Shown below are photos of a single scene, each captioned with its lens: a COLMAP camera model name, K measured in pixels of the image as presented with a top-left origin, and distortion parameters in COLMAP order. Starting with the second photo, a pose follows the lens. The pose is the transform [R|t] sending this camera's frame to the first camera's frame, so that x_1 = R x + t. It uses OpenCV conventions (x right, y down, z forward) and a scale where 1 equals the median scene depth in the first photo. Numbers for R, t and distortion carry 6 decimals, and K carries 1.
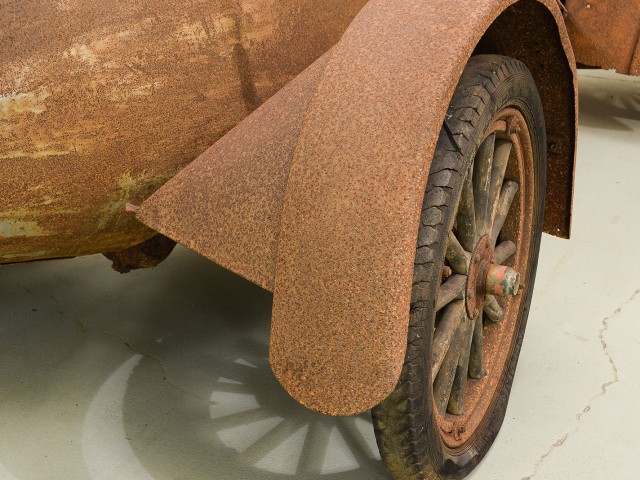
lens RADIAL K [[1079.9, 0, 320.0], [0, 1079.9, 240.0], [0, 0, 1]] dist [0.021874, 0.077979]
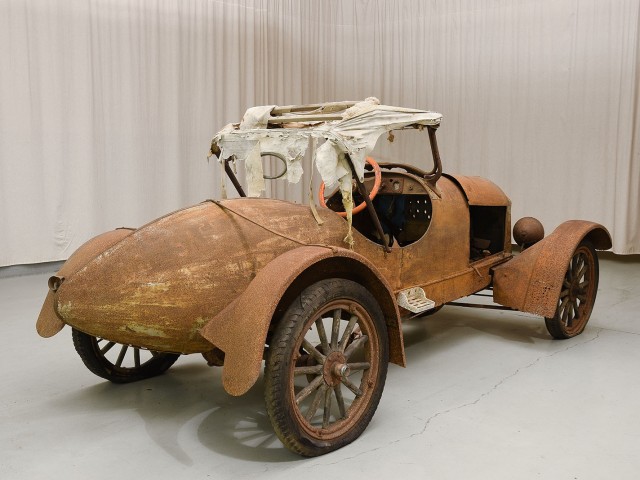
lens RADIAL K [[757.7, 0, 320.0], [0, 757.7, 240.0], [0, 0, 1]] dist [-0.013948, -0.000322]
pose [[0.964081, 0.017970, -0.265000, 0.600608], [-0.090683, 0.960028, -0.264807, 0.224521], [0.249649, 0.279327, 0.927174, -0.710292]]
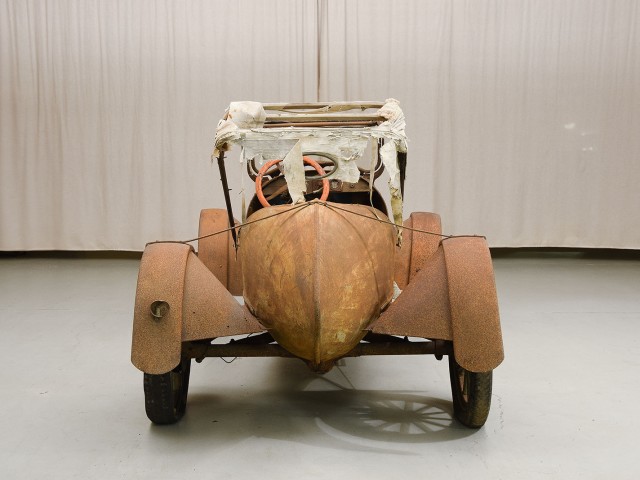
lens RADIAL K [[969.8, 0, 320.0], [0, 969.8, 240.0], [0, 0, 1]] dist [0.046870, 0.070494]
pose [[0.907722, -0.061689, 0.415012, -1.257124], [0.178383, 0.952026, -0.248649, 0.332958], [-0.379763, 0.299735, 0.875179, -1.111742]]
